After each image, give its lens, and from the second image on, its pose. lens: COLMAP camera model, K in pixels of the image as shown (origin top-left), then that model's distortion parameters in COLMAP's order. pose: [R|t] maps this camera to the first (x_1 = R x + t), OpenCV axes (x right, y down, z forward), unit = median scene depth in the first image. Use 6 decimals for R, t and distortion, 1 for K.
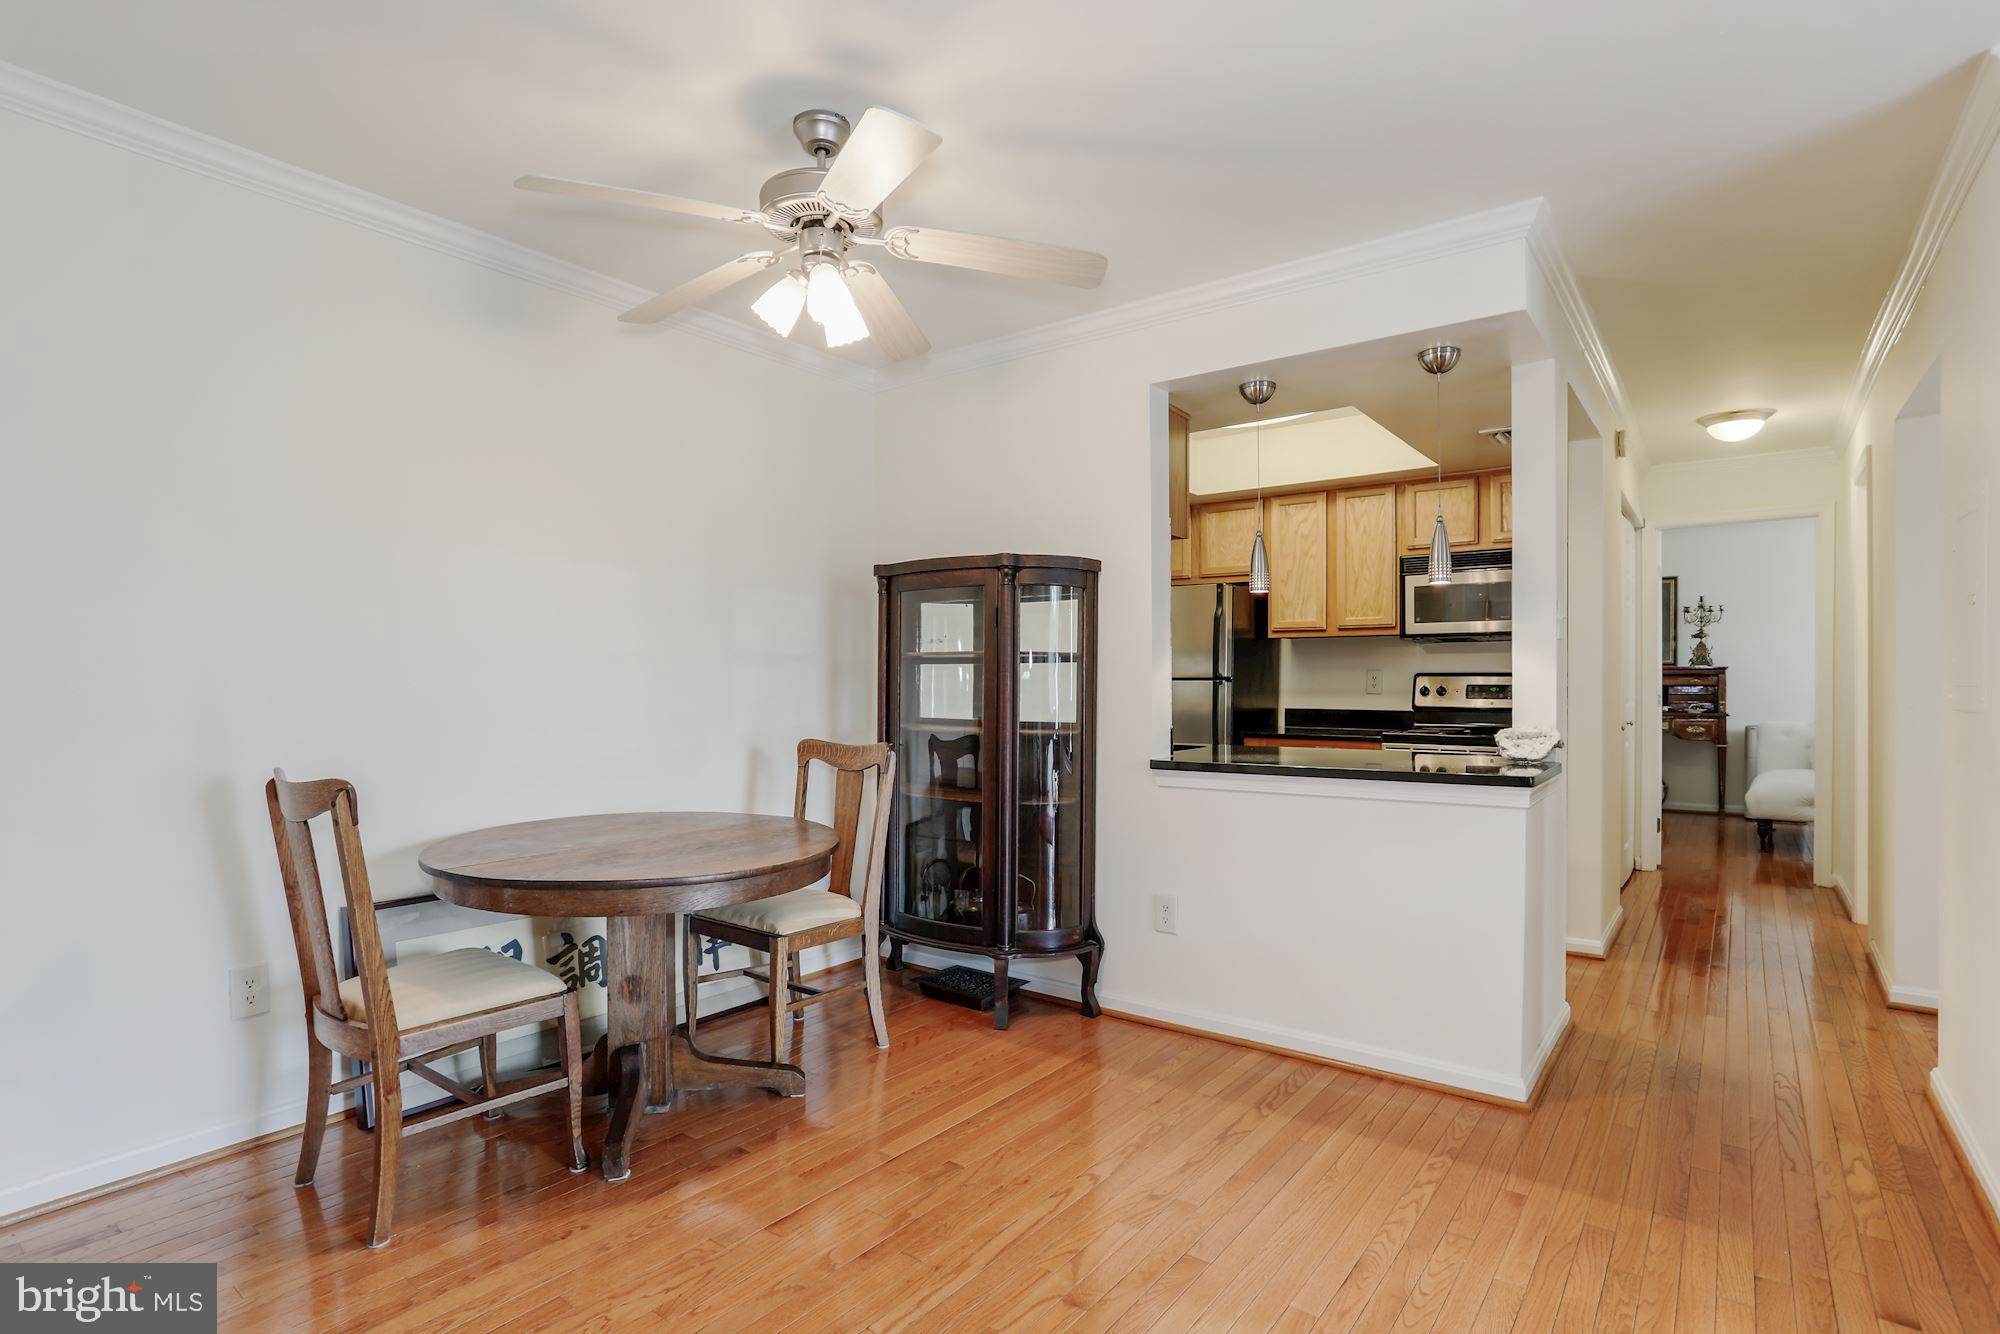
lens RADIAL K [[996.8, 0, 1018.9], [0, 996.8, 694.4], [0, 0, 1]] dist [-0.037400, 0.020494]
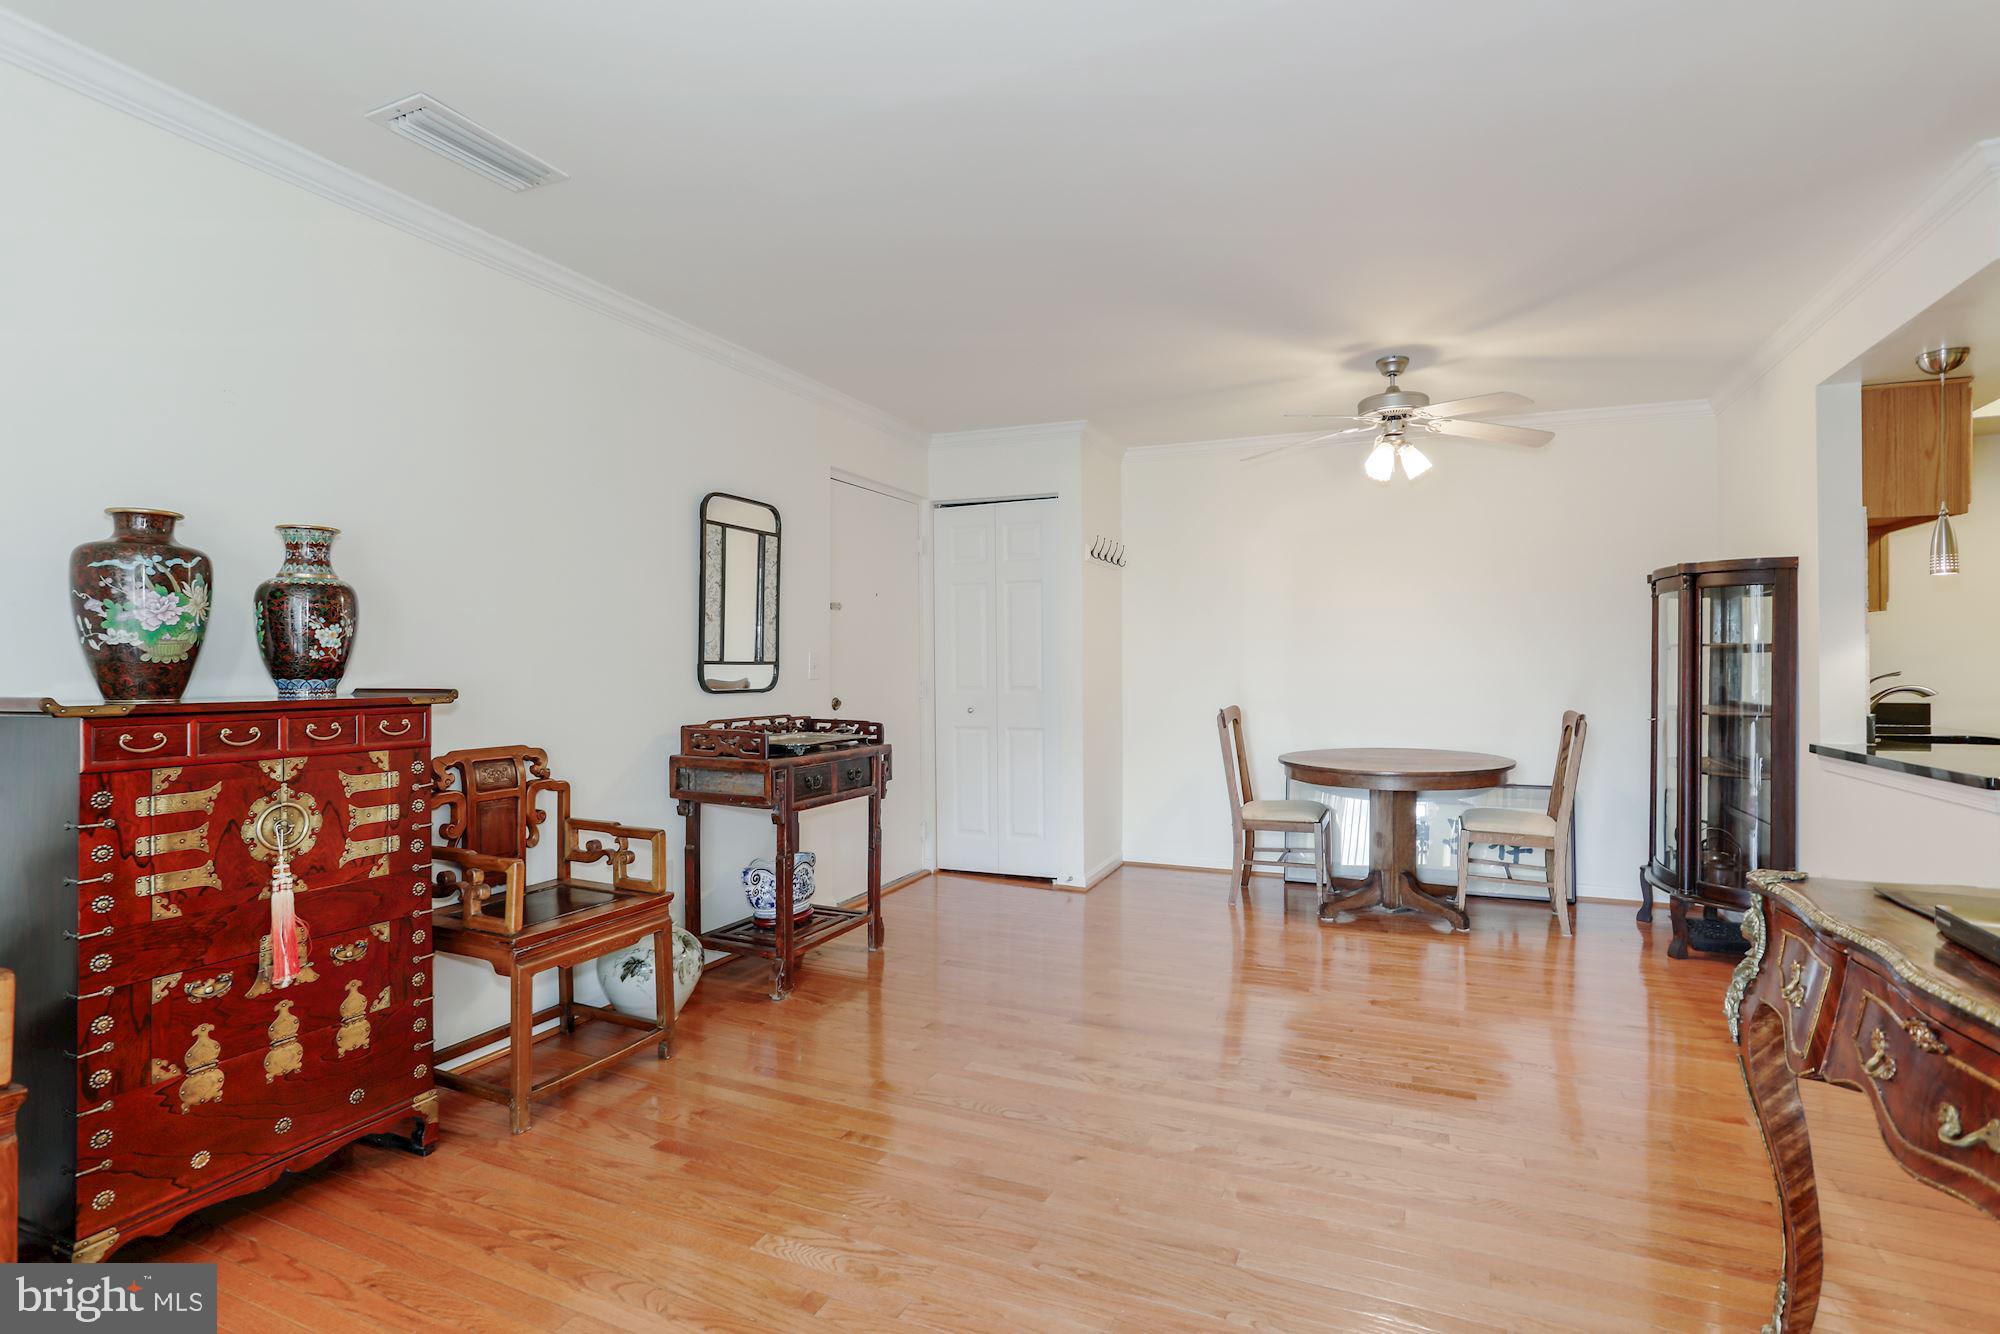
lens RADIAL K [[996.8, 0, 999.4], [0, 996.8, 663.0], [0, 0, 1]] dist [-0.037400, 0.020494]
pose [[0.234207, 0.000717, -0.972187, 0.680347], [-0.012326, 0.999922, -0.002231, -0.005586], [0.972109, 0.012506, 0.234197, -0.057547]]
